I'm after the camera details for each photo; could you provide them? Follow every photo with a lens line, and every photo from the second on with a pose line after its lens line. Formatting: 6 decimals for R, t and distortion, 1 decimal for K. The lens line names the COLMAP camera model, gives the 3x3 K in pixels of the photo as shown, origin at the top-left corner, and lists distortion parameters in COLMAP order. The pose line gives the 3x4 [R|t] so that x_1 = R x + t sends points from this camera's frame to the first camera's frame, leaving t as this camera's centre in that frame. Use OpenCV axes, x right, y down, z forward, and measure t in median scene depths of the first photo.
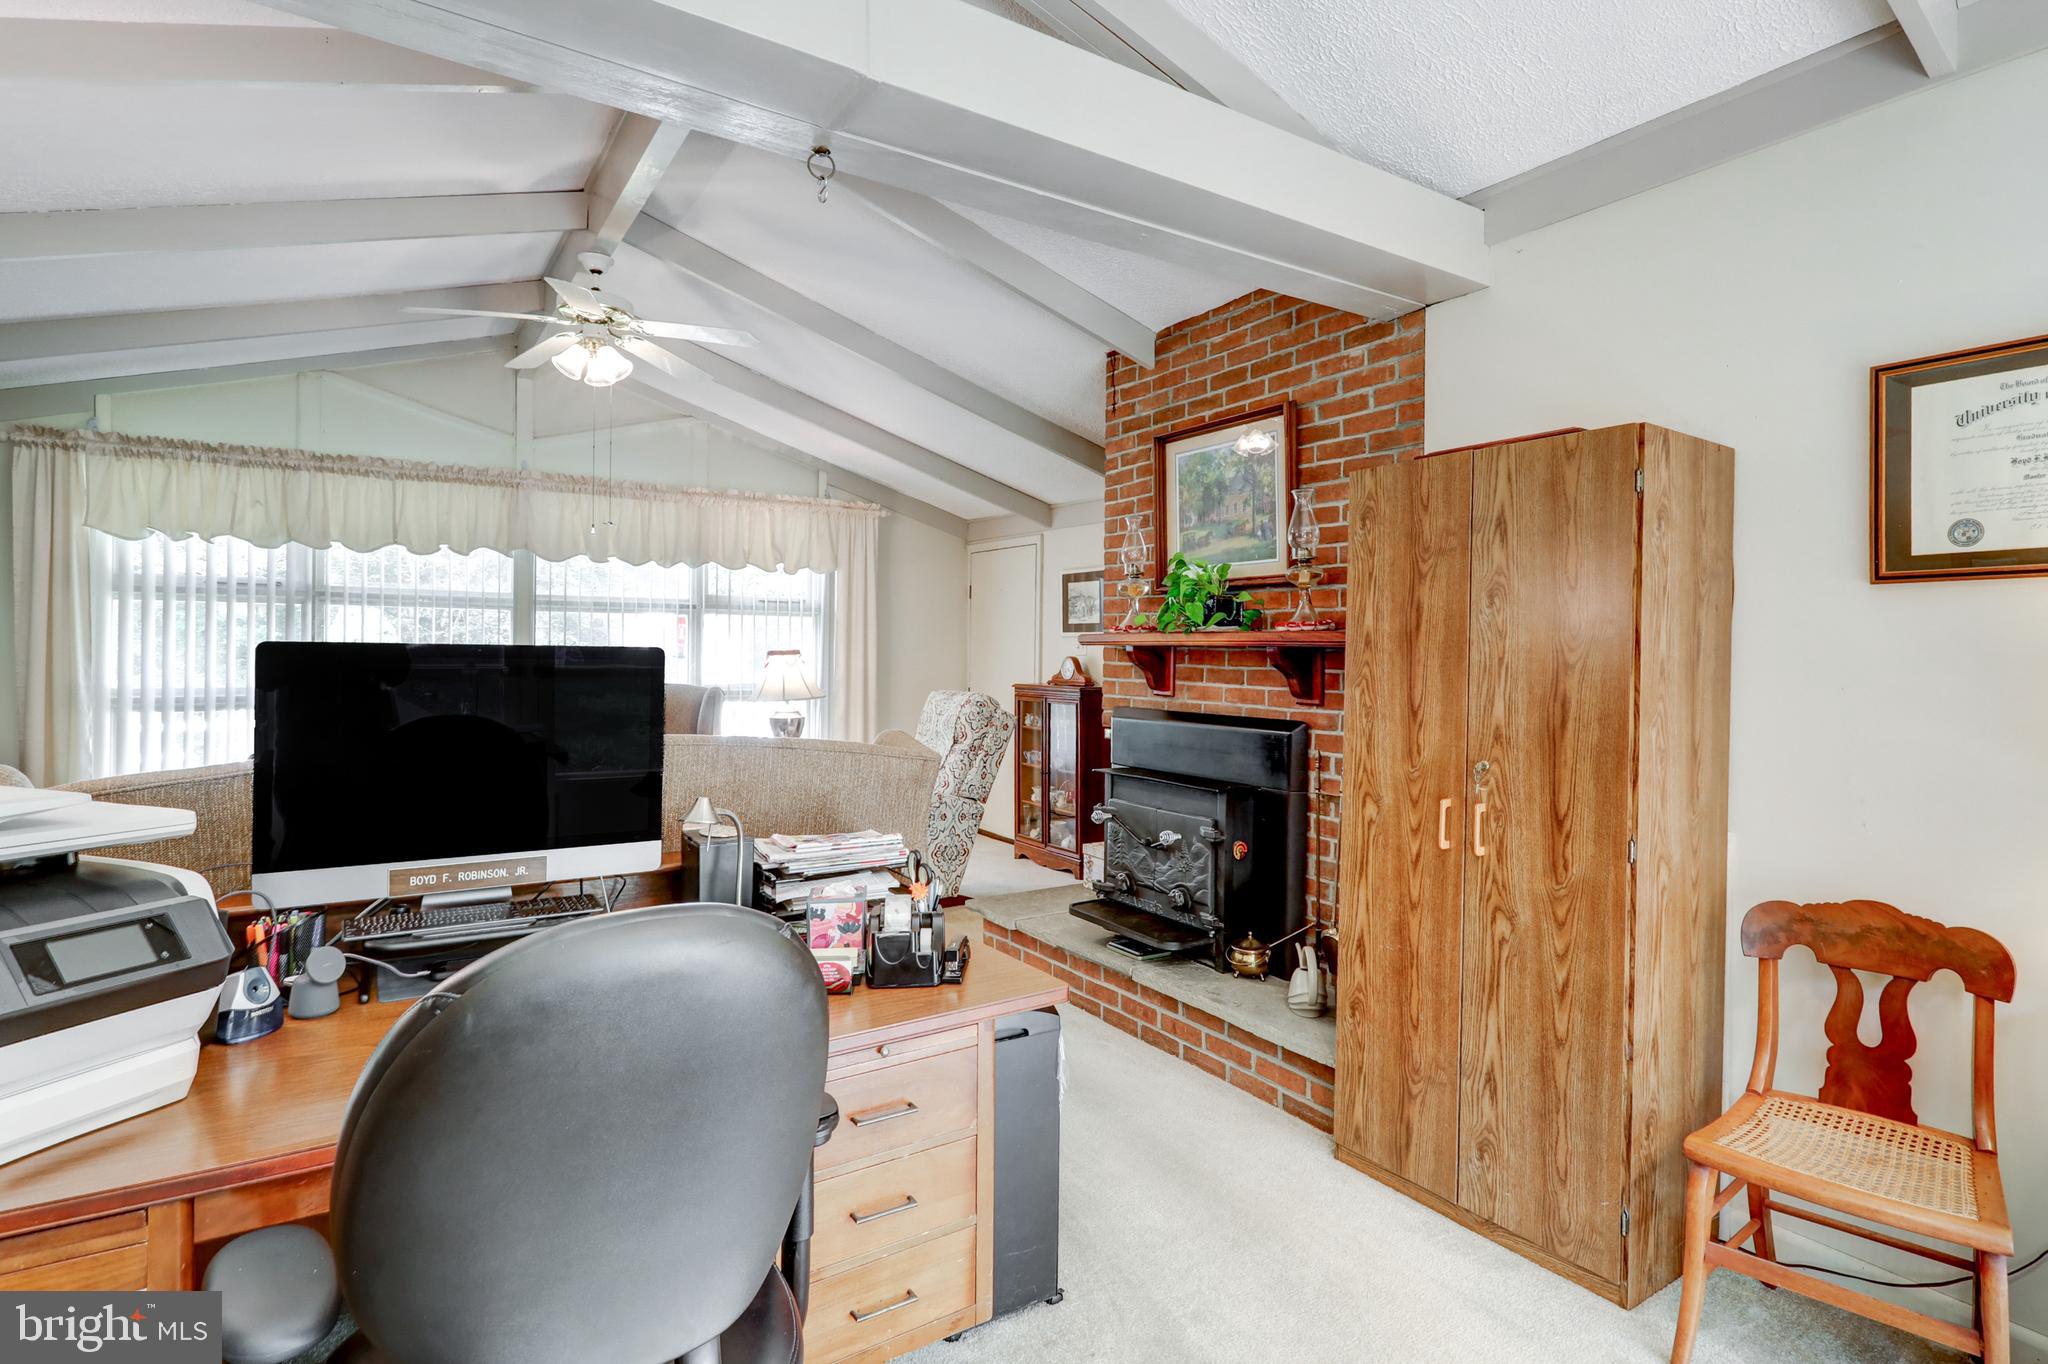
lens RADIAL K [[1027.8, 0, 1024.0], [0, 1027.8, 682.0], [0, 0, 1]] dist [0.000007, -0.000074]
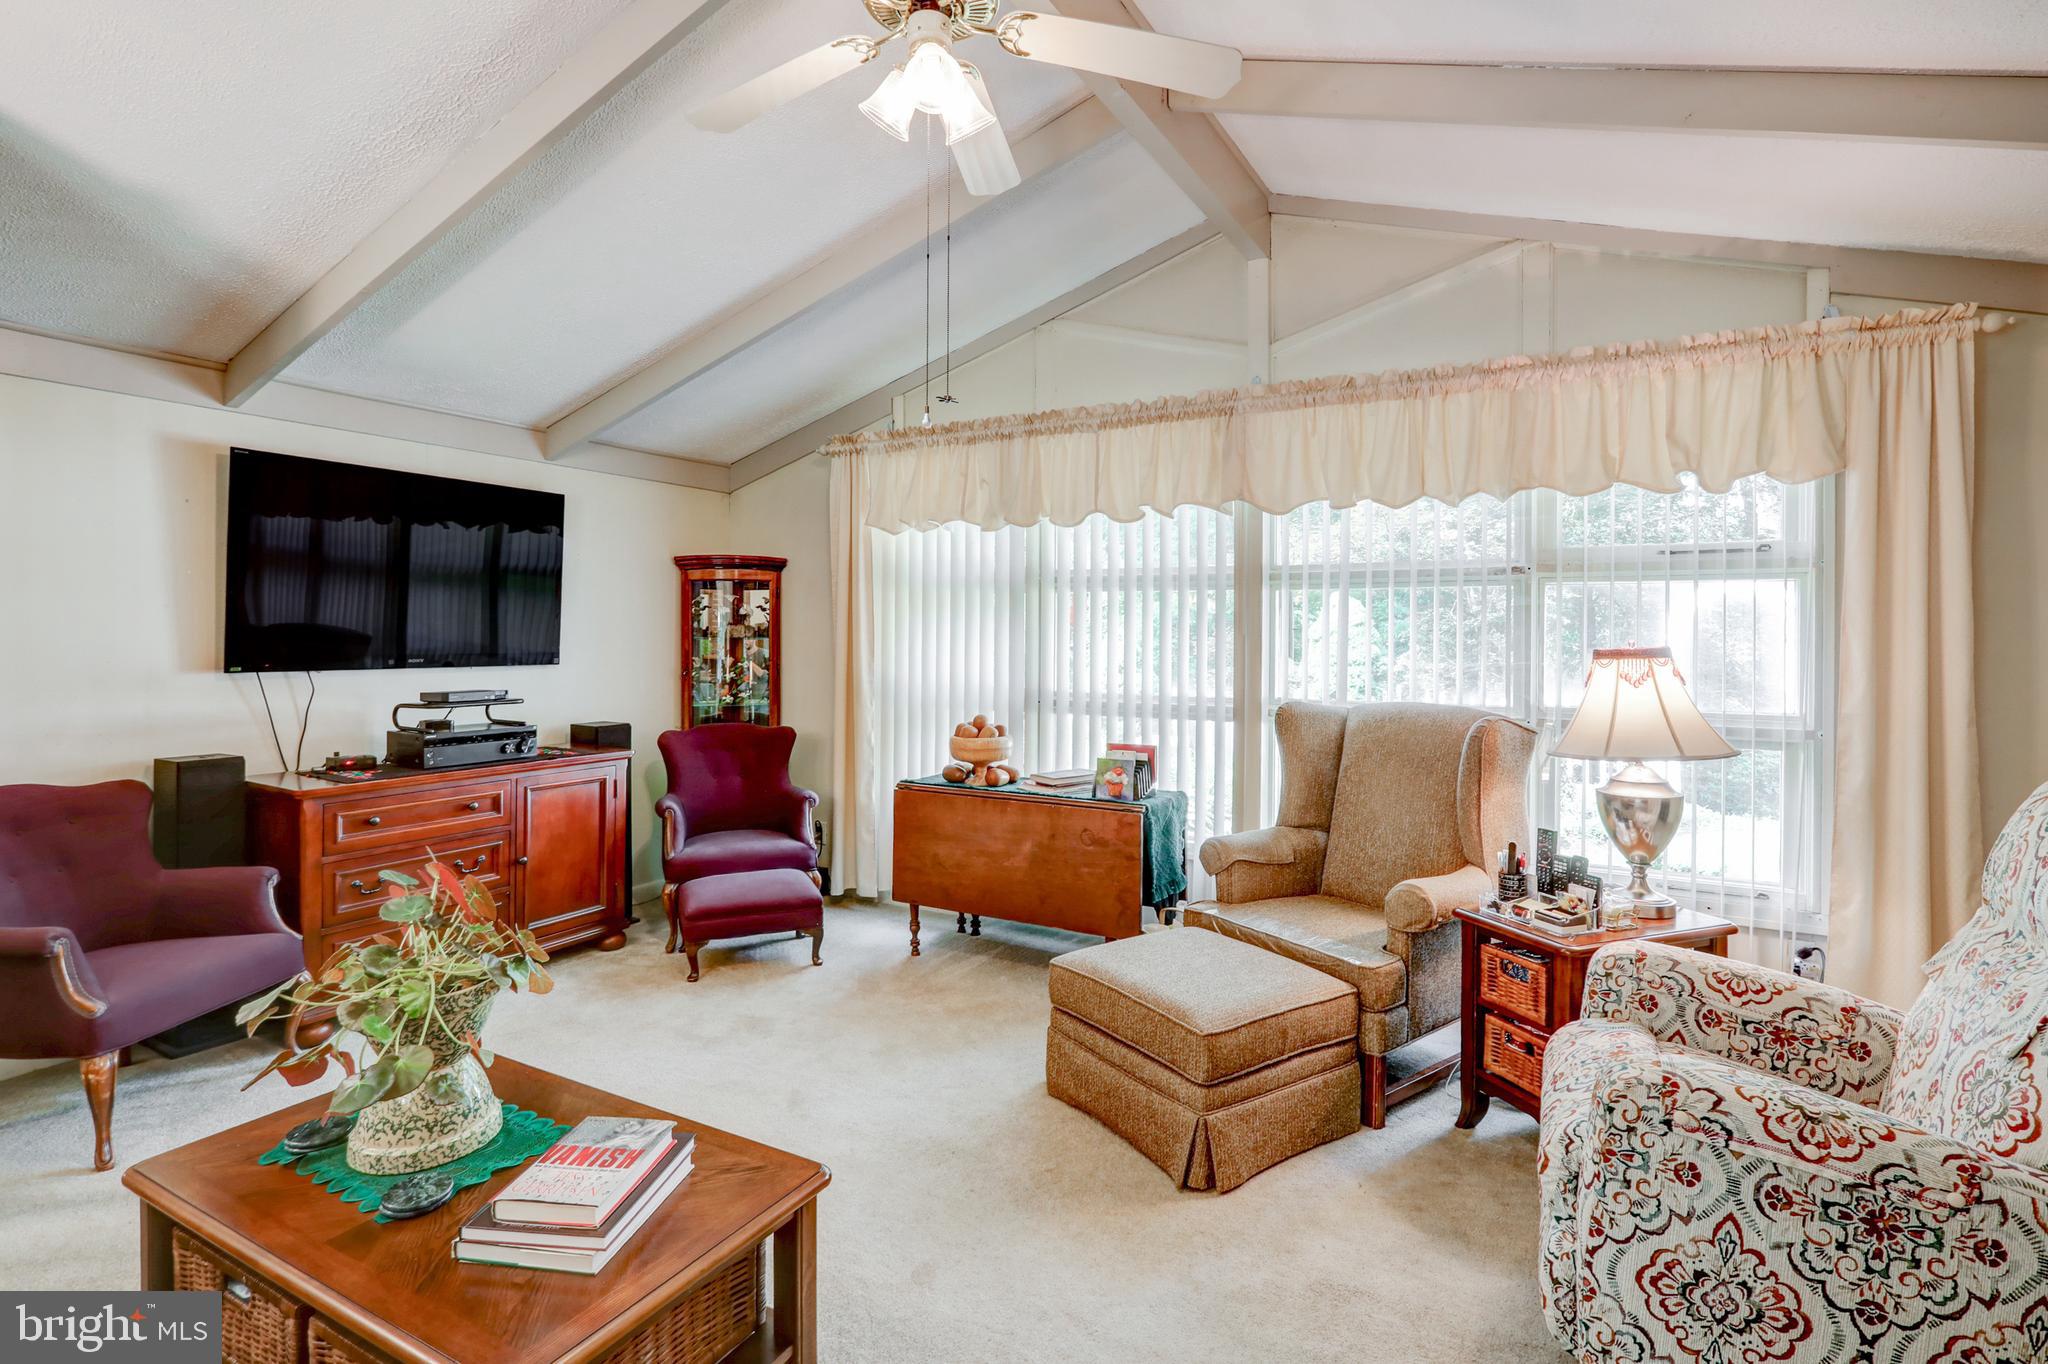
lens RADIAL K [[998.2, 0, 1024.5], [0, 998.2, 638.5], [0, 0, 1]] dist [0.020377, -0.000067]
pose [[0.522354, 0.000426, -0.852728, 0.014752], [-0.015719, 0.999835, -0.009130, -0.026571], [0.852584, 0.018173, 0.522275, 0.505545]]
